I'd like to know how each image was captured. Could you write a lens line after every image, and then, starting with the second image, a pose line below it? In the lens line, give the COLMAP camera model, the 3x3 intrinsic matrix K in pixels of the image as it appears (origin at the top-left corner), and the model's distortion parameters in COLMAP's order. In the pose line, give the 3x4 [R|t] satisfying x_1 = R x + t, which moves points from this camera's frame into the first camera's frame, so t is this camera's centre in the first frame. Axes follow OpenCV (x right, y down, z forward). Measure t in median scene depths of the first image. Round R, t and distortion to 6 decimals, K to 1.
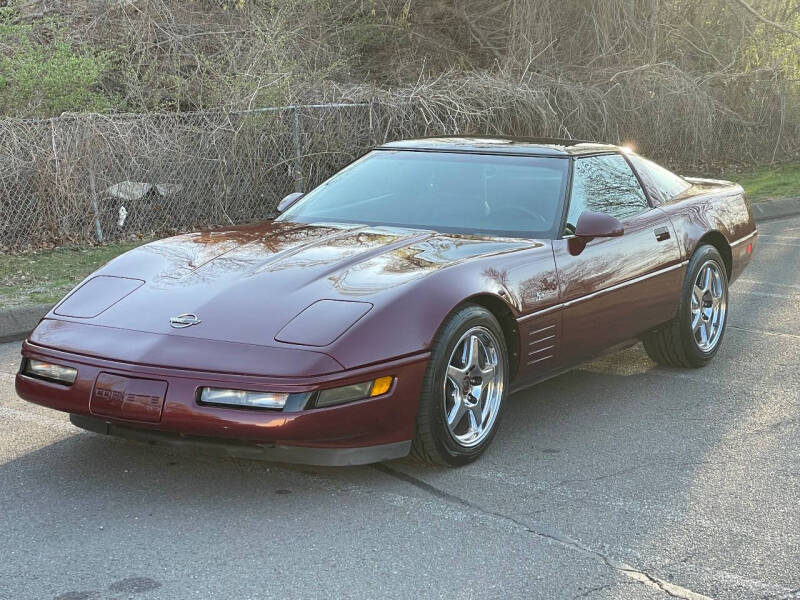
lens RADIAL K [[1582.5, 0, 400.0], [0, 1582.5, 300.0], [0, 0, 1]] dist [0.169843, -0.271591]
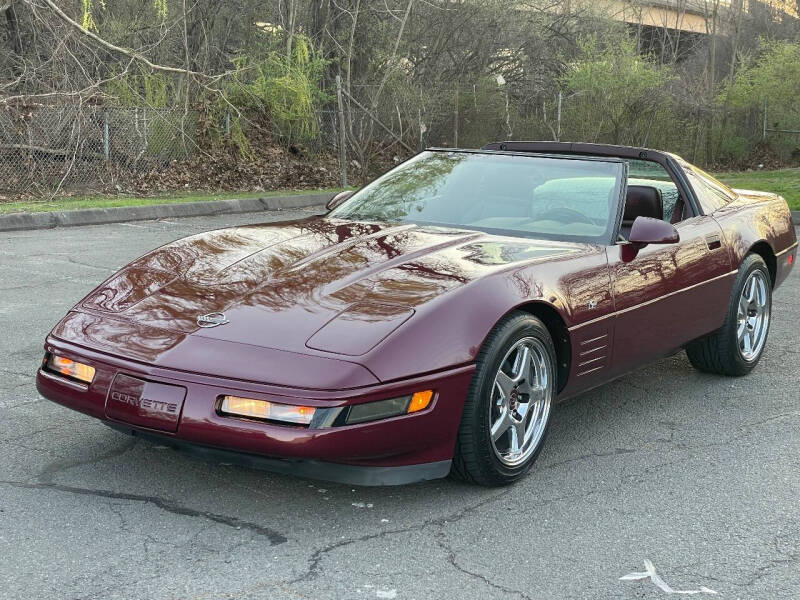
lens RADIAL K [[1218.4, 0, 400.0], [0, 1218.4, 300.0], [0, 0, 1]] dist [0.123360, 0.014622]
pose [[0.998489, 0.034343, -0.042889, 0.004251], [-0.033788, 0.999336, 0.013600, -0.011527], [0.043328, -0.012131, 0.998987, 0.272614]]
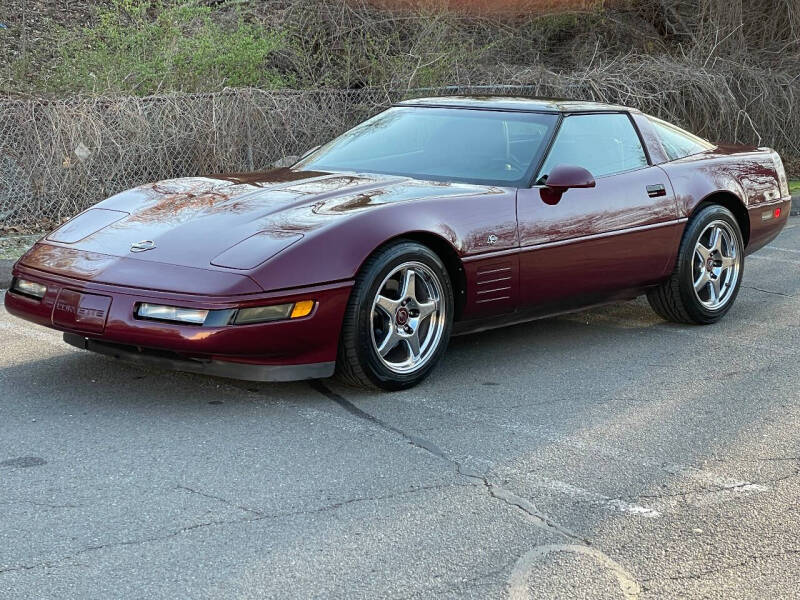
lens RADIAL K [[1582.5, 0, 400.0], [0, 1582.5, 300.0], [0, 0, 1]] dist [0.169843, -0.271591]
pose [[0.985201, 0.035630, -0.167660, 0.213977], [-0.035389, 0.999364, 0.004422, 0.037147], [0.167711, 0.001577, 0.985835, -0.054969]]
